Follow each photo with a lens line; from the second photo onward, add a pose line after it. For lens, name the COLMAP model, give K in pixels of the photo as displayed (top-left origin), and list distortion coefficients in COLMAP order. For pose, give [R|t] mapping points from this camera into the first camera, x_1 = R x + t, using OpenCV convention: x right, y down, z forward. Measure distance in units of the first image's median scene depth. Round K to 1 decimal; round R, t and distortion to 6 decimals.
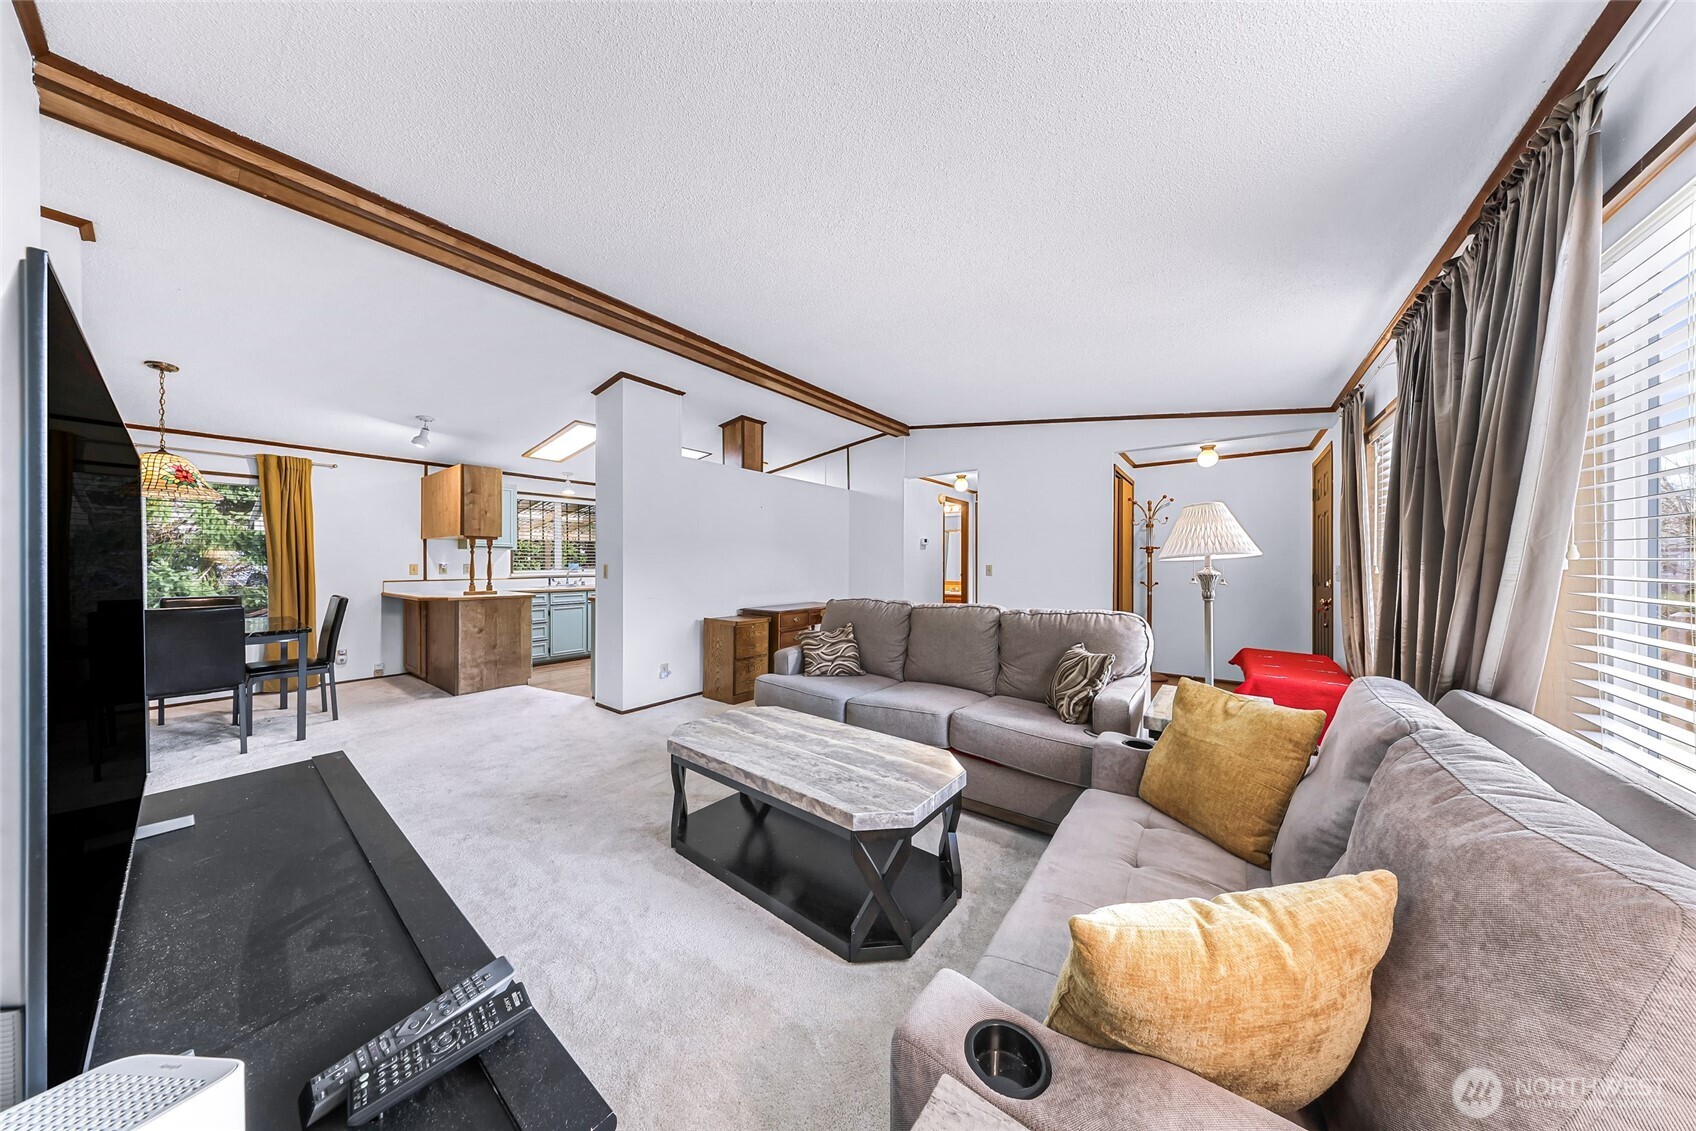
lens RADIAL K [[504.7, 0, 851.3], [0, 504.7, 564.8], [0, 0, 1]] dist [-0.000507, 0.000081]
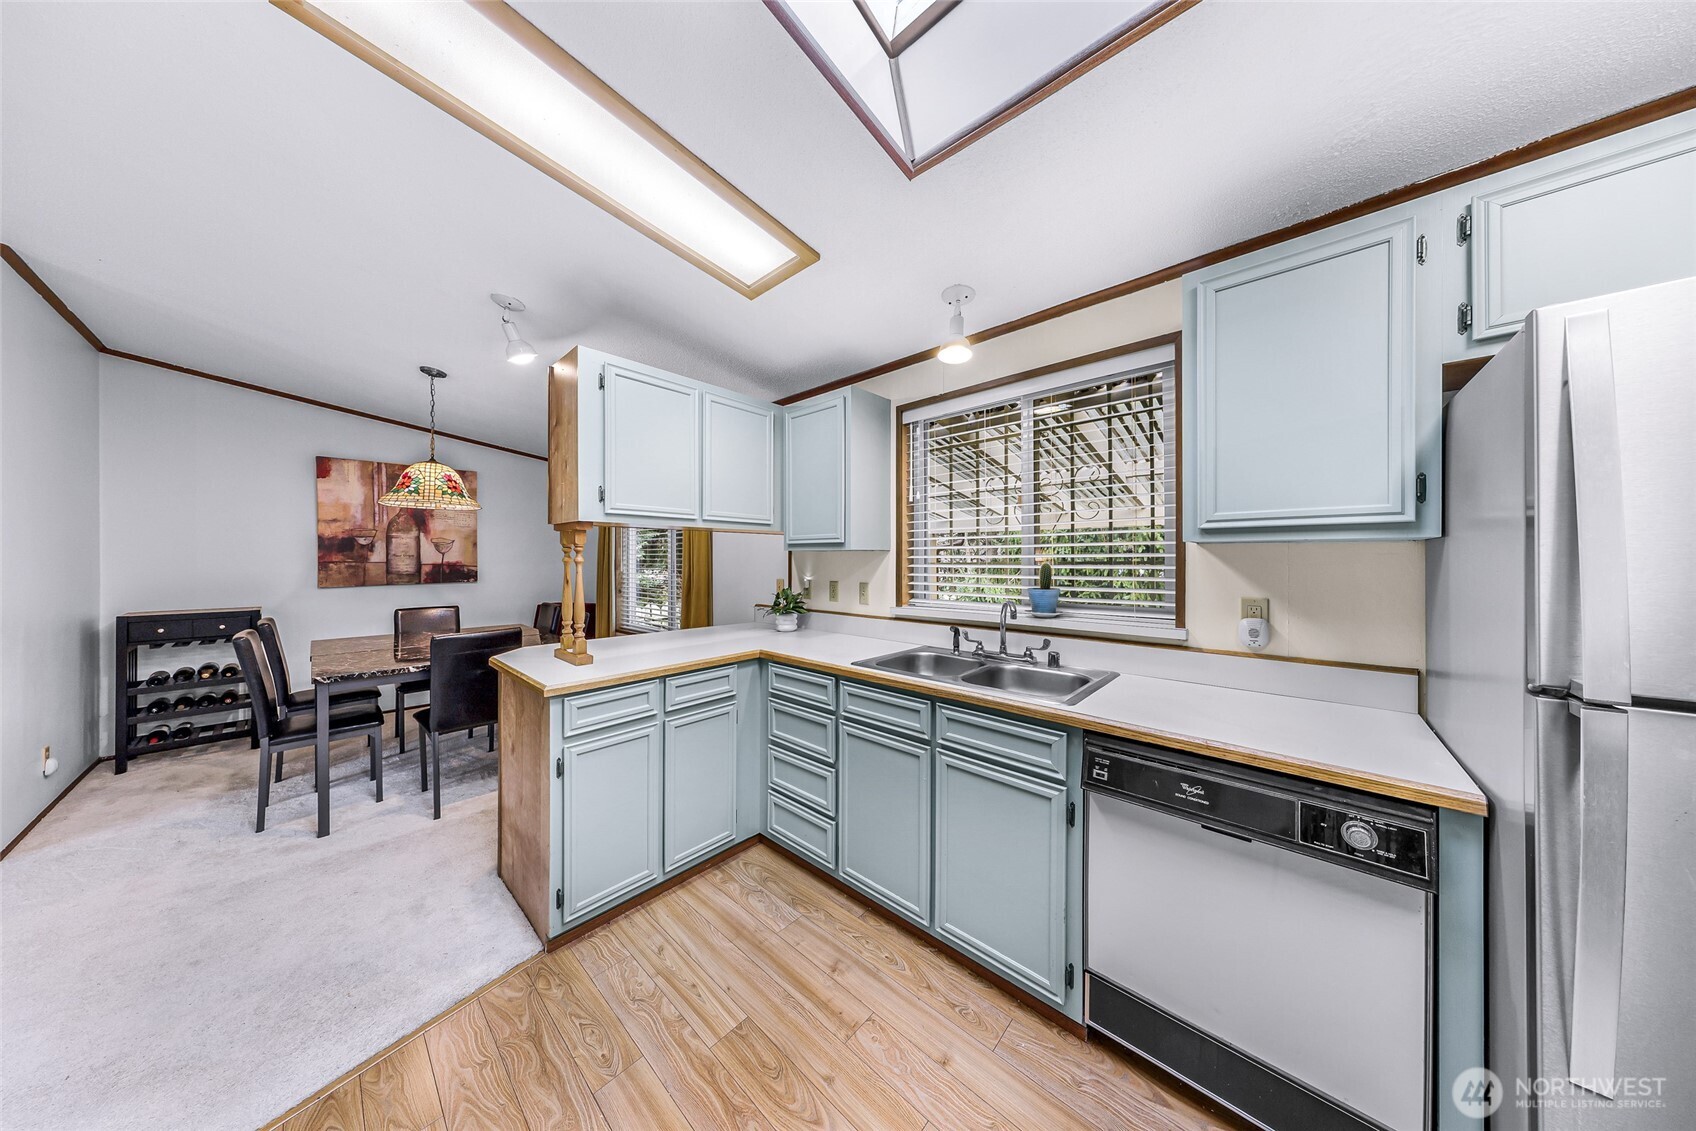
lens RADIAL K [[498.9, 0, 849.2], [0, 498.9, 558.7], [0, 0, 1]] dist [-0.000199, -0.000056]
pose [[-0.094252, -0.003562, -0.995542, -0.339940], [-0.005228, 0.999982, -0.003083, -0.026759], [0.995535, 0.004914, -0.094269, 1.296533]]
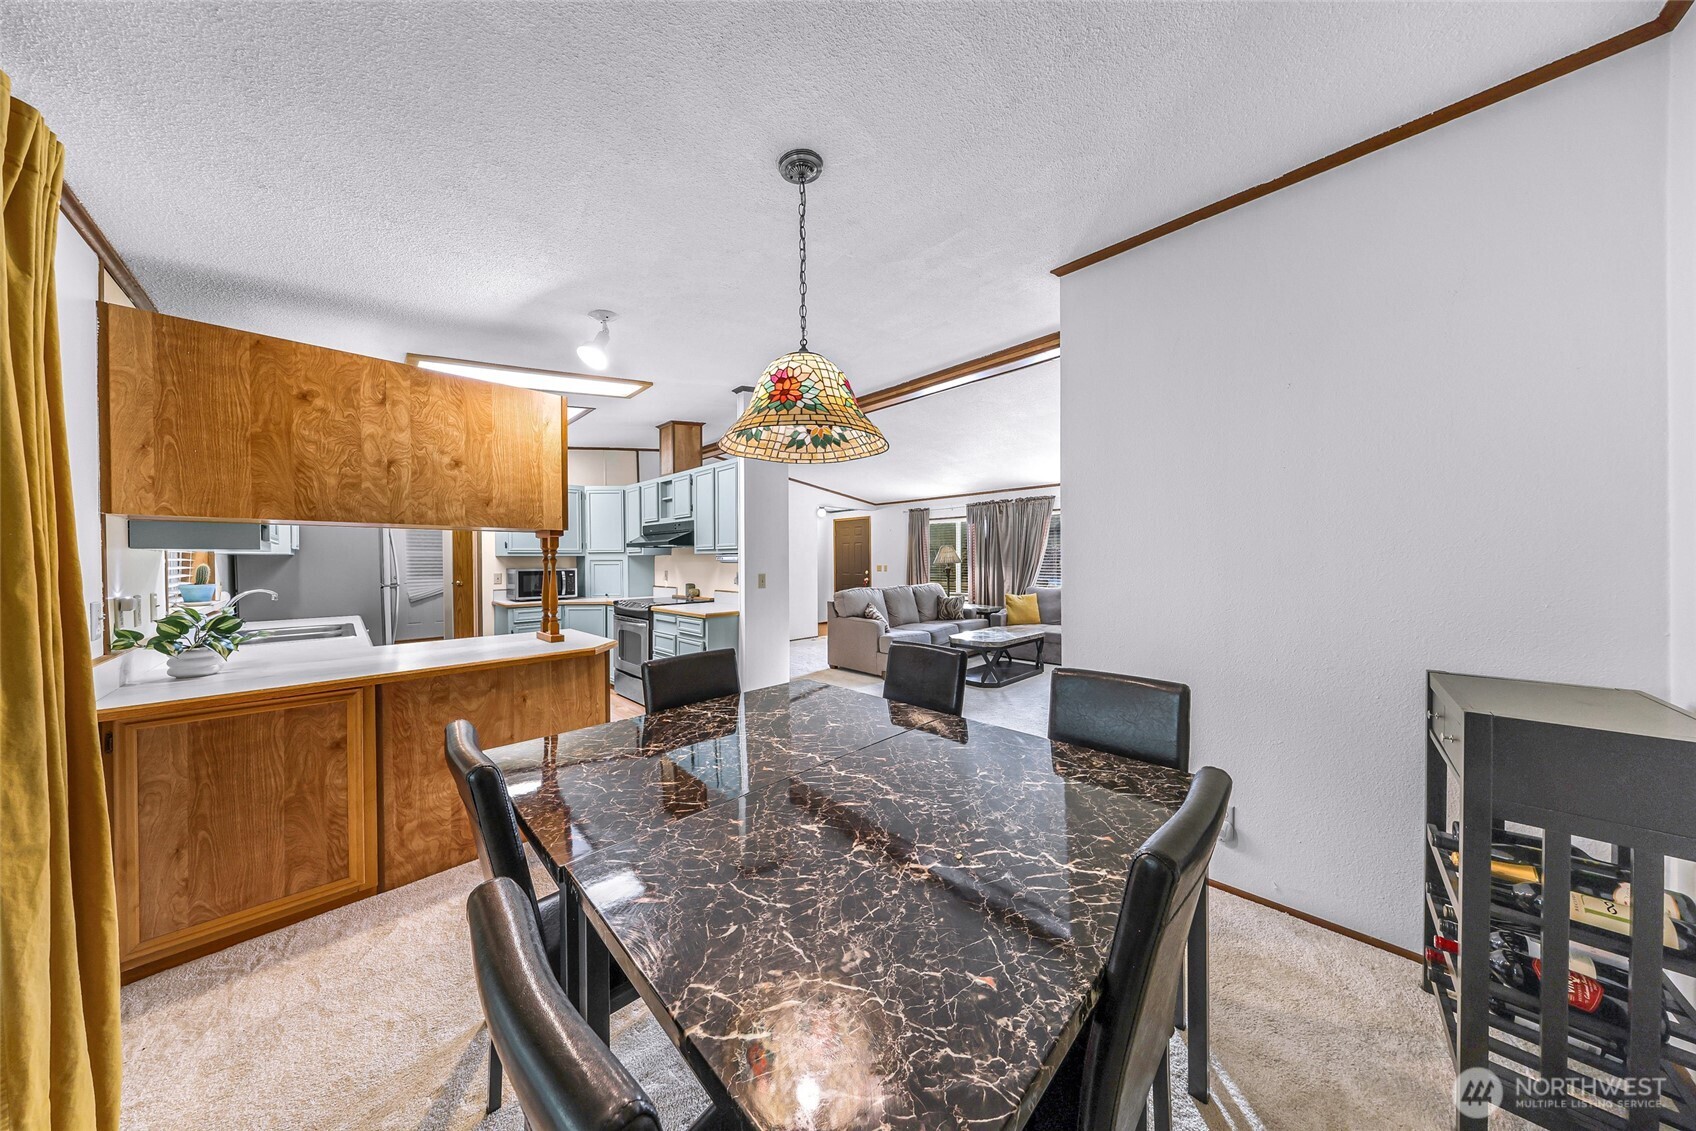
lens RADIAL K [[504.7, 0, 851.3], [0, 504.7, 564.8], [0, 0, 1]] dist [-0.000507, 0.000081]
pose [[0.124827, -0.013152, 0.992091, -1.253005], [0.010675, 0.999872, 0.011912, -0.024005], [-0.992121, 0.009104, 0.124951, 0.620927]]
